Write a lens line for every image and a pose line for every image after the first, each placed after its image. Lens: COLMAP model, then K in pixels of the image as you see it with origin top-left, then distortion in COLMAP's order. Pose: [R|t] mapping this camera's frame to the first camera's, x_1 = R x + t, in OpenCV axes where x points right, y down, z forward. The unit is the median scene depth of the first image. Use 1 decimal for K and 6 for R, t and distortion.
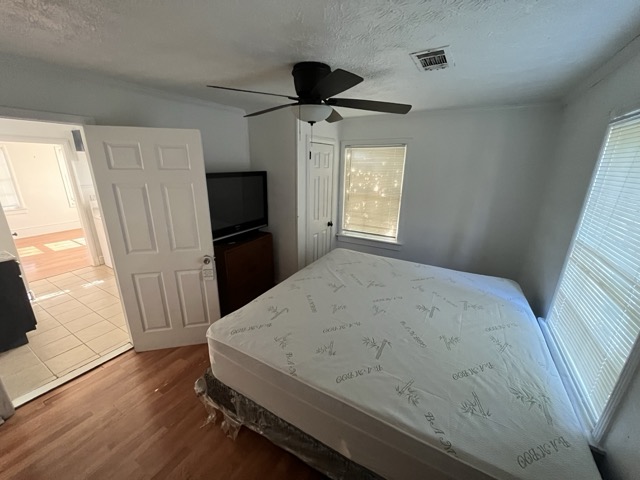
lens RADIAL K [[258.3, 0, 320.0], [0, 258.3, 240.0], [0, 0, 1]] dist [-0.010377, -0.000184]
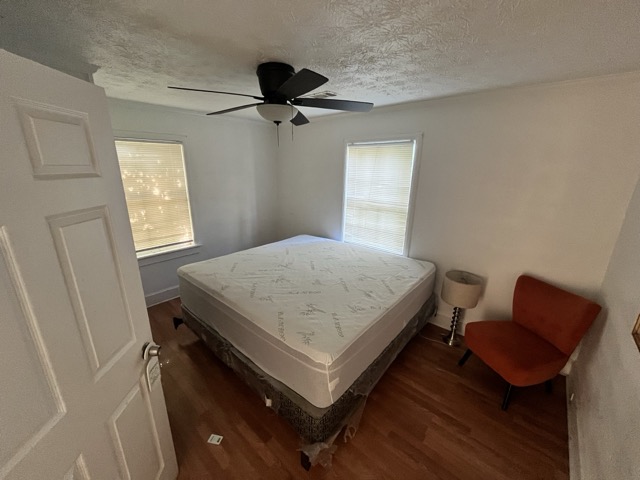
lens RADIAL K [[257.3, 0, 320.0], [0, 257.3, 240.0], [0, 0, 1]] dist [-0.002780, -0.000100]
pose [[0.190717, -0.278616, 0.941276, -0.523523], [0.270423, 0.936686, 0.222466, -0.097912], [-0.943662, 0.212115, 0.253986, 0.332813]]
